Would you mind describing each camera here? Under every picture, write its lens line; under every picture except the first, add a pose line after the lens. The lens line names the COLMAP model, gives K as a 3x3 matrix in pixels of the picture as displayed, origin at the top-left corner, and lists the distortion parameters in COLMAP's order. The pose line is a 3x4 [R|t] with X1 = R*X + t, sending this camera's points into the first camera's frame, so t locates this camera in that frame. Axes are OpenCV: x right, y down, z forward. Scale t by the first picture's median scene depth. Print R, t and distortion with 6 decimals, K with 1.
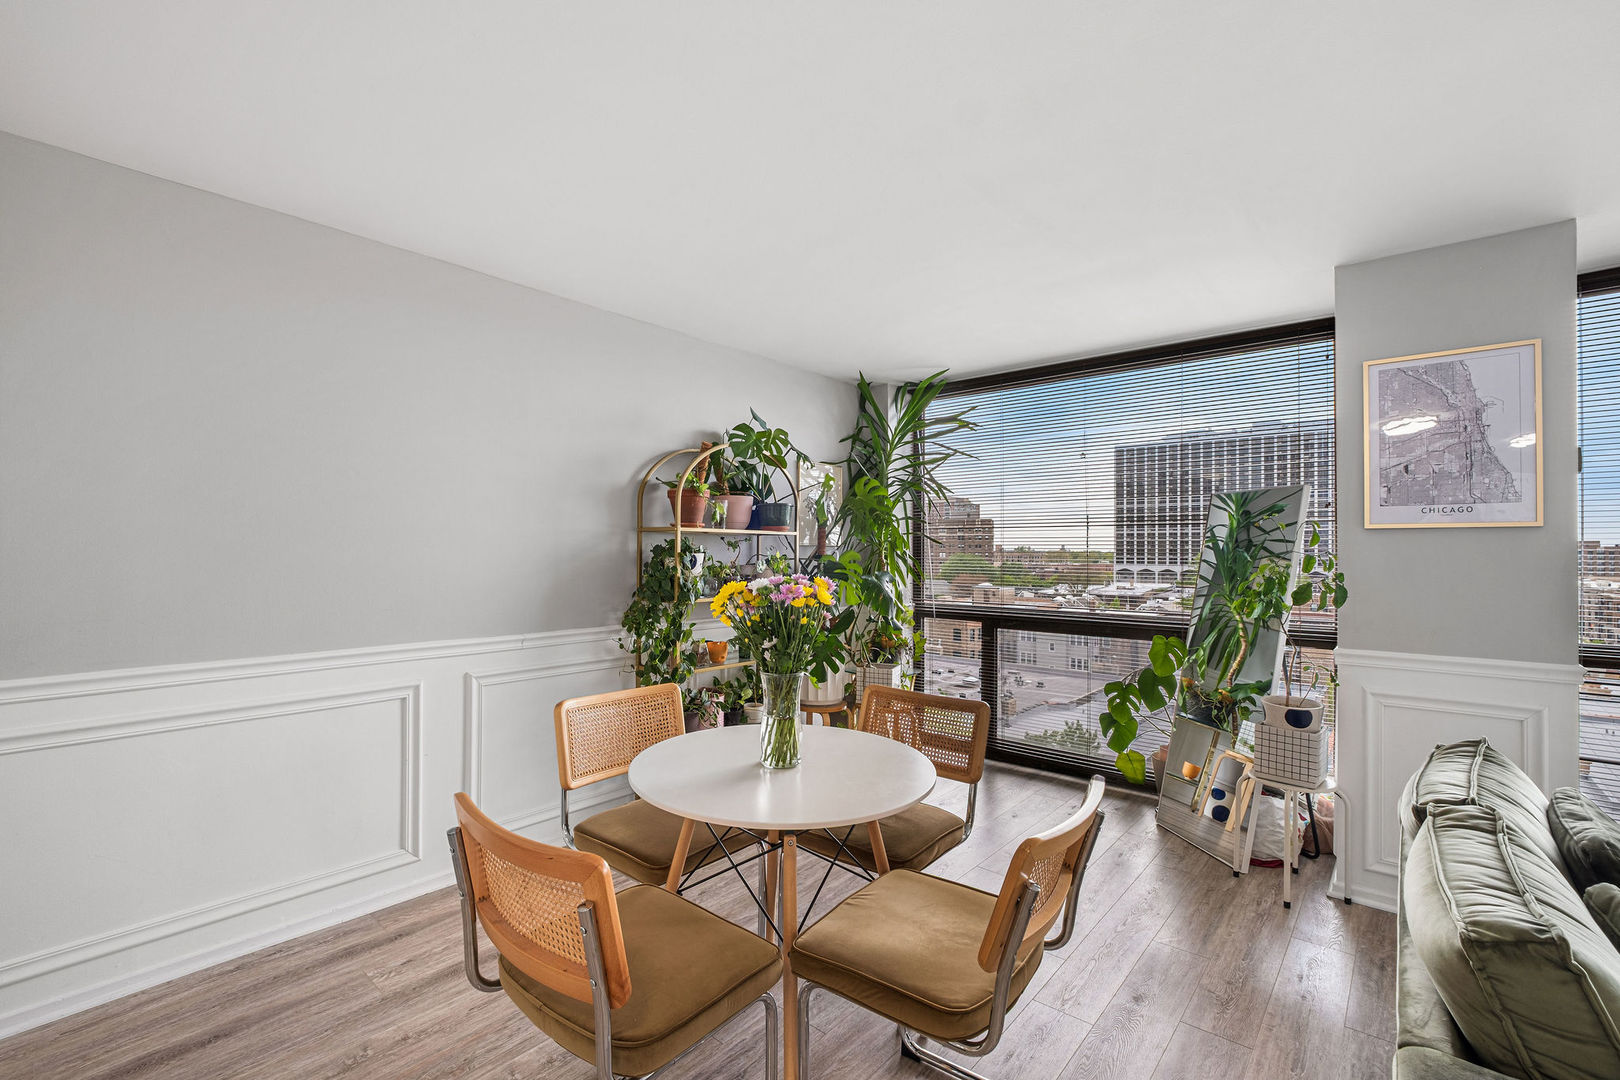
lens RADIAL K [[719.7, 0, 814.0], [0, 719.7, 545.4], [0, 0, 1]] dist [0.002746, -0.002119]
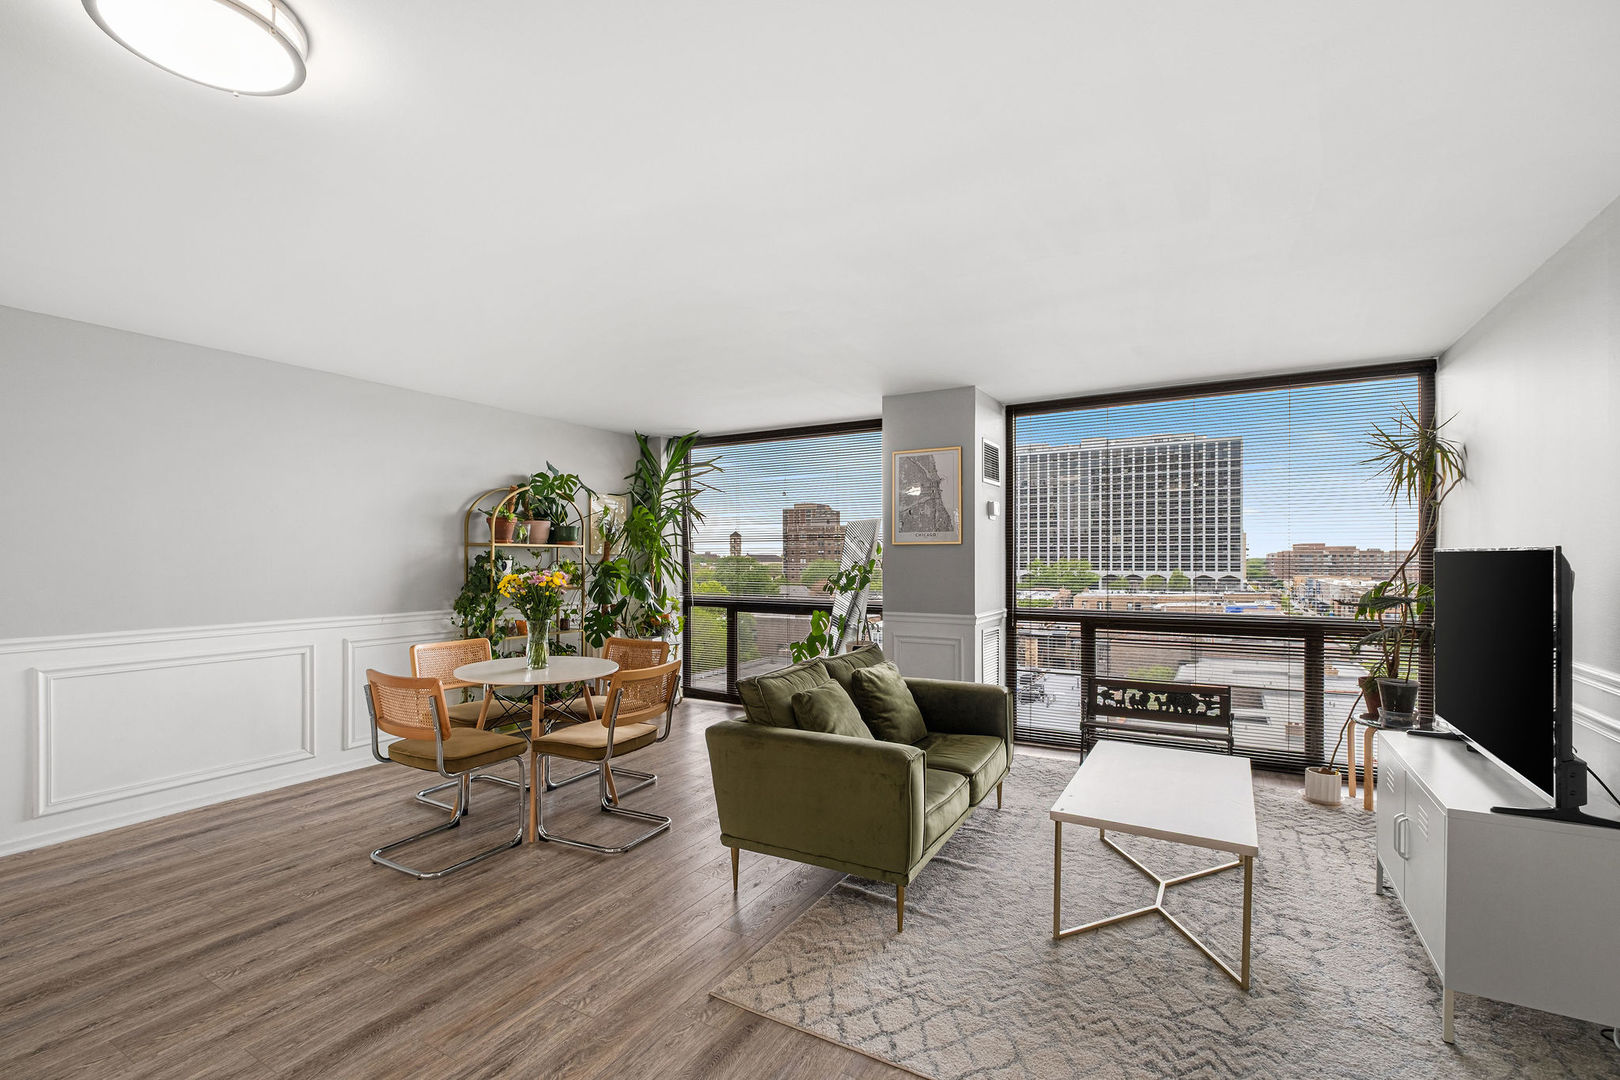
lens RADIAL K [[719.7, 0, 802.0], [0, 719.7, 565.7], [0, 0, 1]] dist [0.002746, -0.002119]
pose [[0.986523, -0.006587, 0.163488, 0.197193], [0.003389, 0.999798, 0.019828, -0.005464], [-0.163585, -0.019007, 0.986346, -0.575434]]
